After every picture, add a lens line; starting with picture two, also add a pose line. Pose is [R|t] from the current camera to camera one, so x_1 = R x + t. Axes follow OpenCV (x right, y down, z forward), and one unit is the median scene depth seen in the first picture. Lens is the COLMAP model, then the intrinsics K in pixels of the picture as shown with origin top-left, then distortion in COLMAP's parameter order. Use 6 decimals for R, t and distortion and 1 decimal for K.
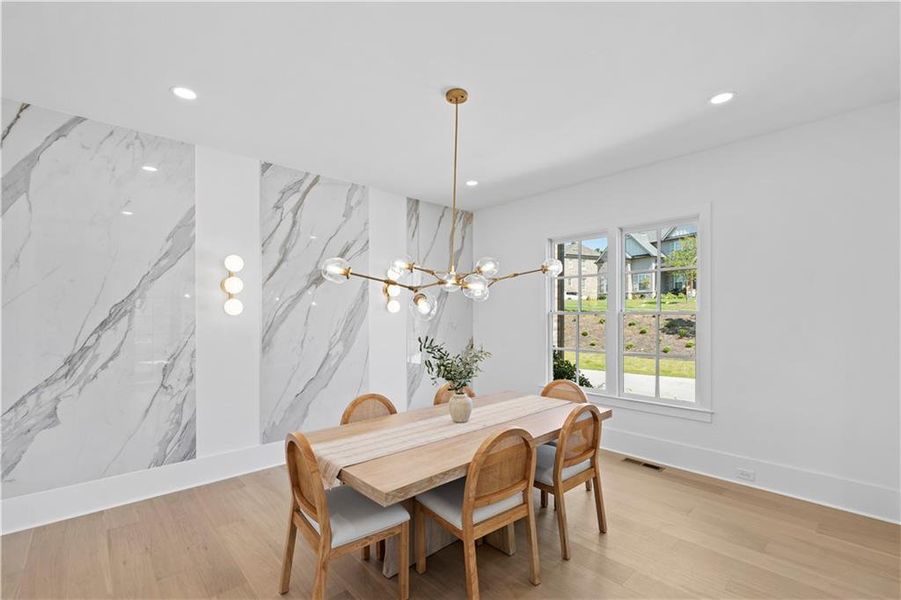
lens RADIAL K [[412.1, 0, 450.7], [0, 412.1, 312.0], [0, 0, 1]] dist [-0.005334, 0.001565]
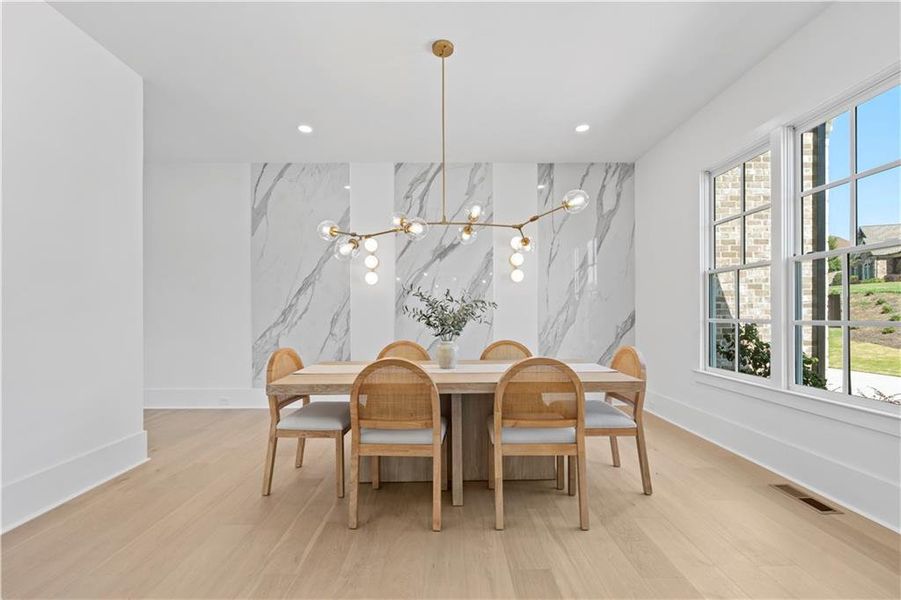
lens RADIAL K [[412.1, 0, 443.3], [0, 412.1, 310.8], [0, 0, 1]] dist [-0.005334, 0.001565]
pose [[0.725501, -0.006002, -0.688195, 0.537580], [0.003560, 0.999981, -0.004967, 0.097706], [0.688212, 0.001154, 0.725509, 0.195861]]
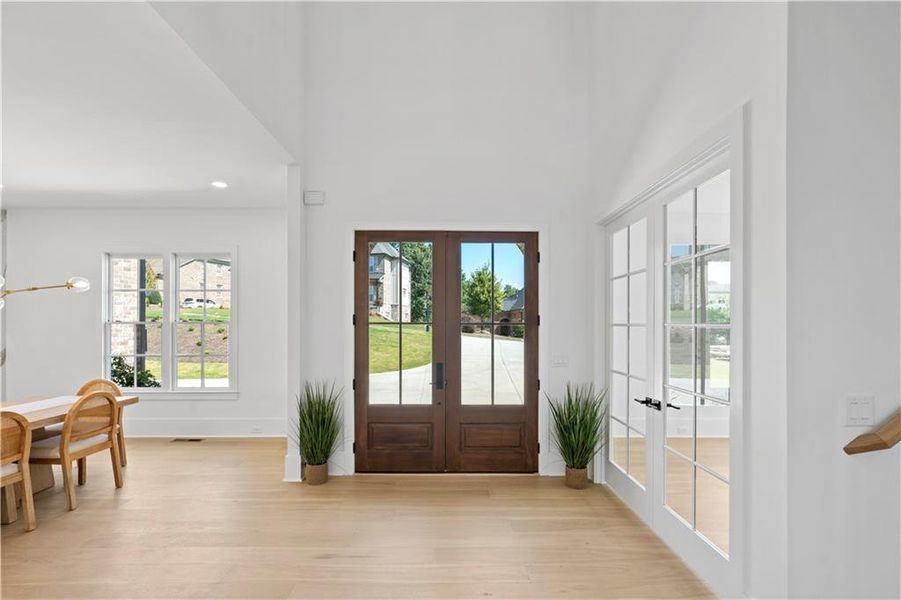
lens RADIAL K [[412.1, 0, 467.2], [0, 412.1, 321.3], [0, 0, 1]] dist [-0.005334, 0.001565]
pose [[0.672450, 0.005335, 0.740123, 0.106846], [-0.004594, 0.999985, -0.003034, -0.002685], [-0.740128, -0.001360, 0.672464, -0.551510]]
